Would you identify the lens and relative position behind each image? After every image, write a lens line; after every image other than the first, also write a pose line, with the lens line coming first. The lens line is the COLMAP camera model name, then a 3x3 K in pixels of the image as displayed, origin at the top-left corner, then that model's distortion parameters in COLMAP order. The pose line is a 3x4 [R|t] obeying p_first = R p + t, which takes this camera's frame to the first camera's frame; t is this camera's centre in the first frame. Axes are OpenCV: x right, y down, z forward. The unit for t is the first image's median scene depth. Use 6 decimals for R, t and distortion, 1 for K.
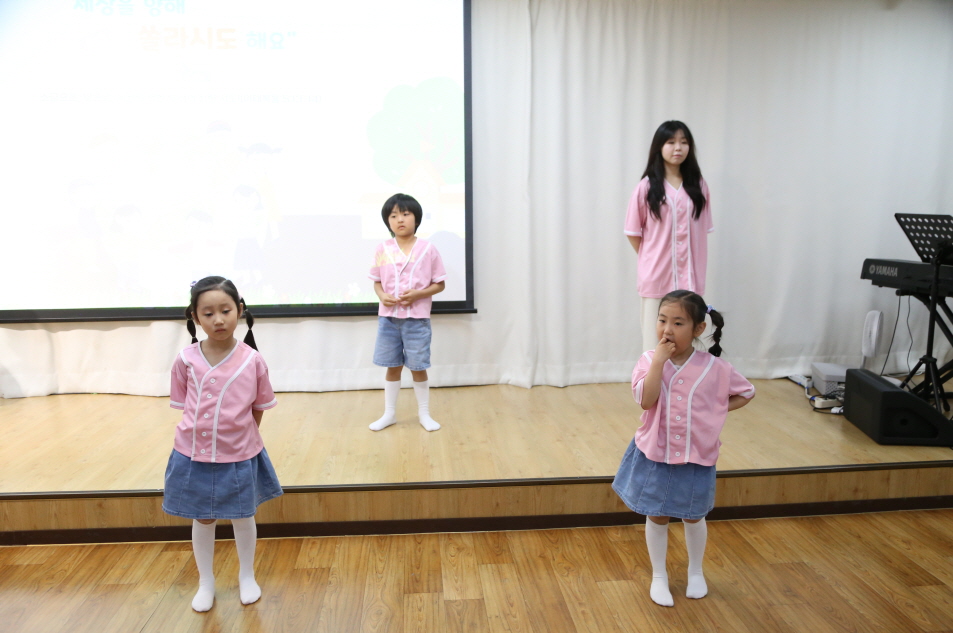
lens RADIAL K [[762.7, 0, 471.5], [0, 762.7, 305.2], [0, 0, 1]] dist [-0.027110, 0.003052]
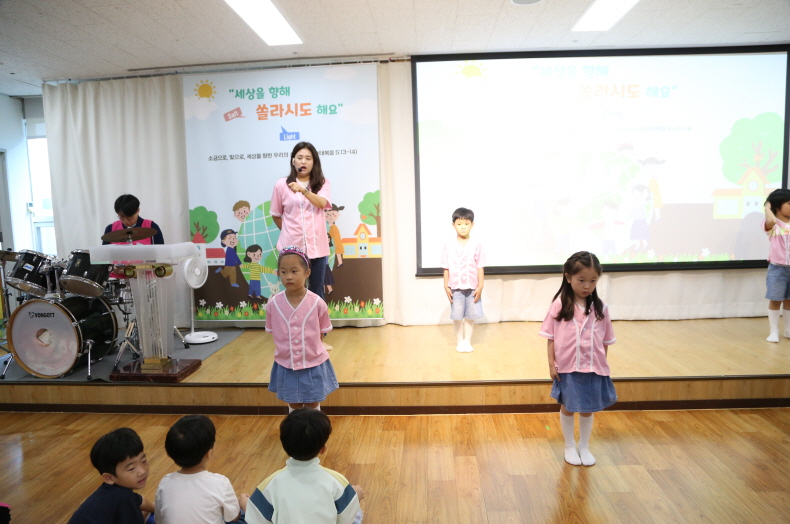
lens RADIAL K [[539.2, 0, 395.0], [0, 539.2, 262.0], [0, 0, 1]] dist [-0.133191, 0.081815]
pose [[0.991786, -0.006657, -0.127732, -0.748690], [0.005431, 0.999936, -0.009948, 0.007913], [0.127790, 0.009172, 0.991759, -0.133323]]
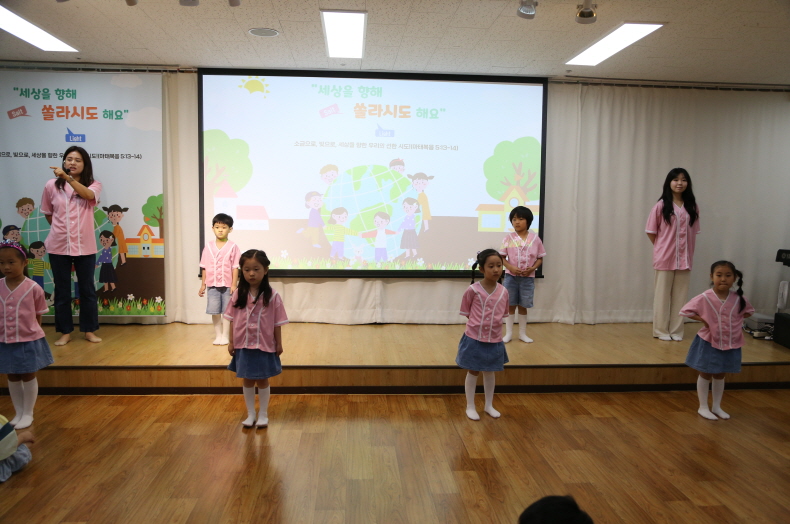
lens RADIAL K [[616.7, 0, 395.0], [0, 616.7, 262.0], [0, 0, 1]] dist [-0.035445, 0.008382]
pose [[0.999737, 0.022665, -0.003512, -0.368826], [-0.022781, 0.999035, -0.037557, 0.038772], [0.002658, 0.037627, 0.999288, -0.395755]]
